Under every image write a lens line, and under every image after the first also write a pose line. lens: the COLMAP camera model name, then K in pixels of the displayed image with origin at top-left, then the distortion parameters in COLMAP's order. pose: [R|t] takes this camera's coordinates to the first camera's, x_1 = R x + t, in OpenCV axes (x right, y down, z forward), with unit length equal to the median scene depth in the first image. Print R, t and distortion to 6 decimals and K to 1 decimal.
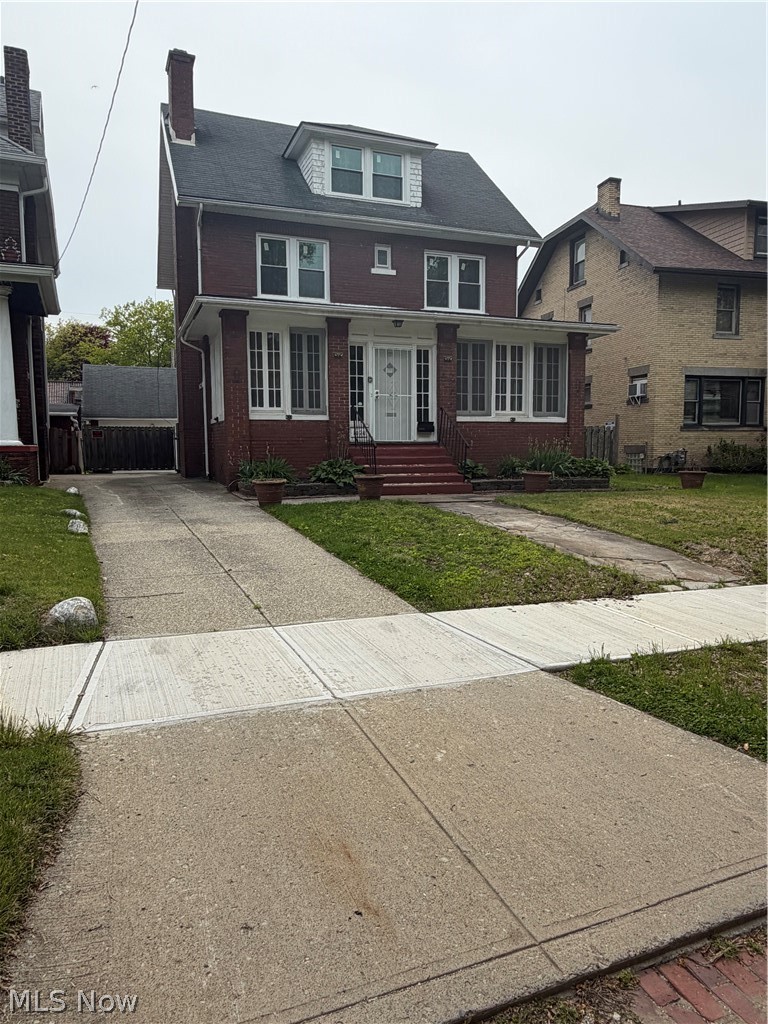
lens RADIAL K [[700.2, 0, 405.2], [0, 700.2, 518.1], [0, 0, 1]] dist [0.023499, 0.002335]
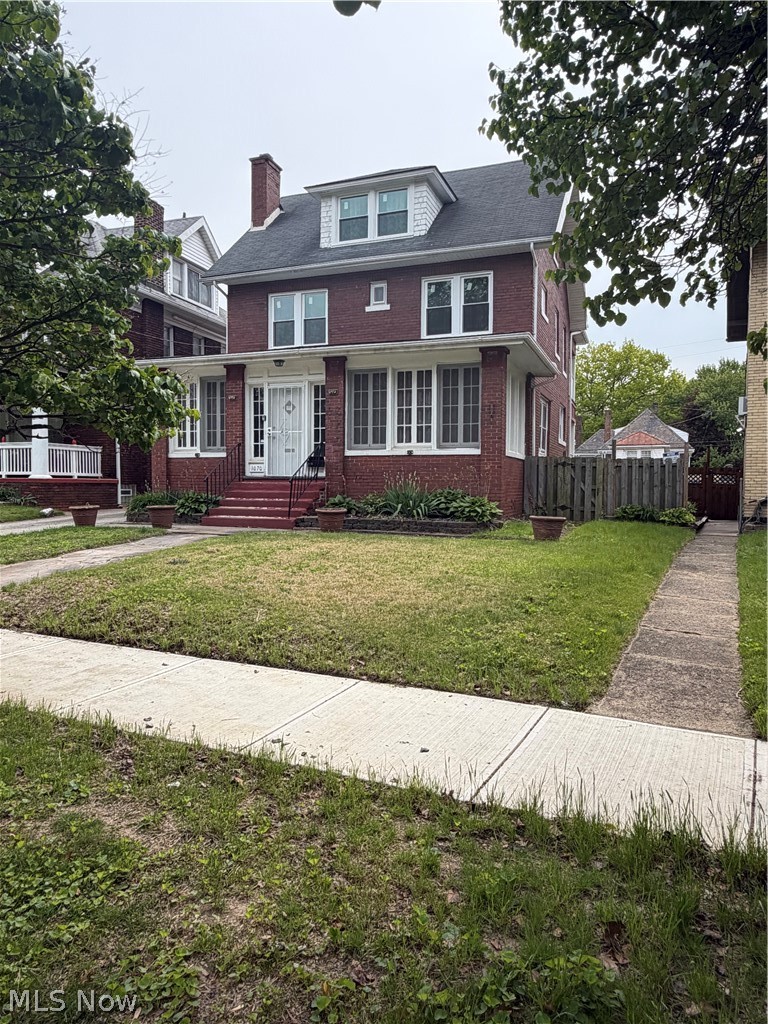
lens RADIAL K [[700.2, 0, 375.7], [0, 700.2, 508.0], [0, 0, 1]] dist [0.023499, 0.002335]
pose [[0.742636, 0.032991, -0.668883, 0.719526], [-0.072610, 0.996865, -0.031448, -0.037371], [0.665748, 0.071921, 0.742703, 0.305184]]
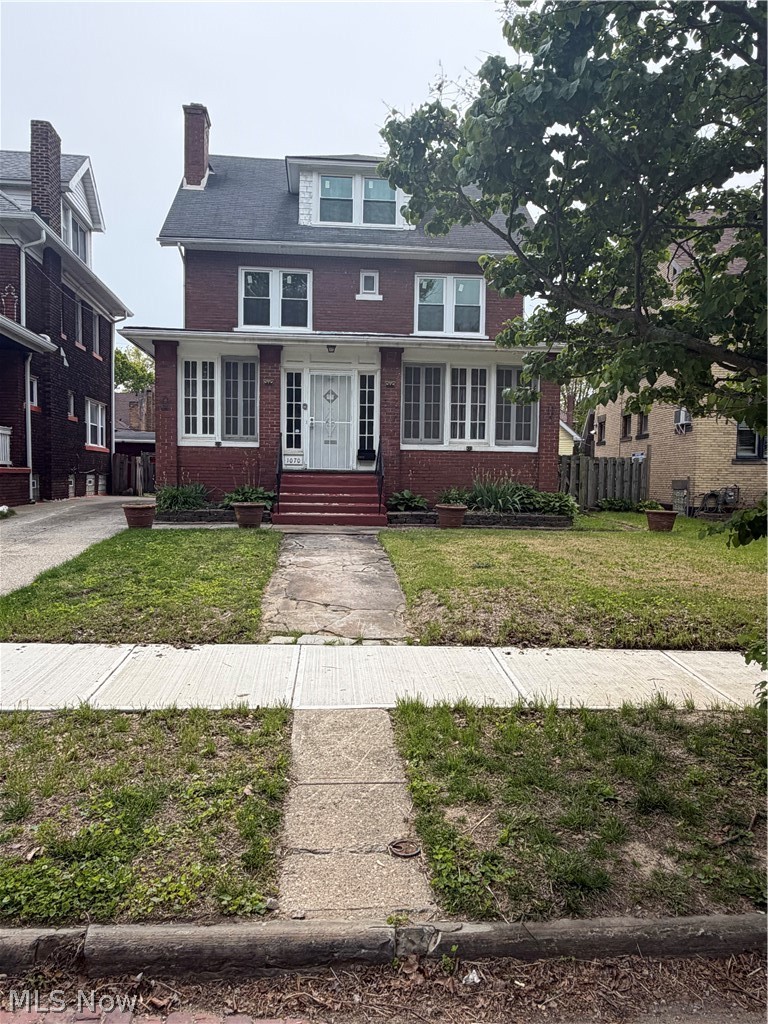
lens RADIAL K [[700.2, 0, 385.1], [0, 700.2, 523.1], [0, 0, 1]] dist [0.023499, 0.002335]
pose [[0.959227, 0.035132, -0.280443, 0.306002], [-0.046364, 0.998362, -0.033514, -0.007262], [0.278807, 0.045150, 0.959285, 0.094528]]
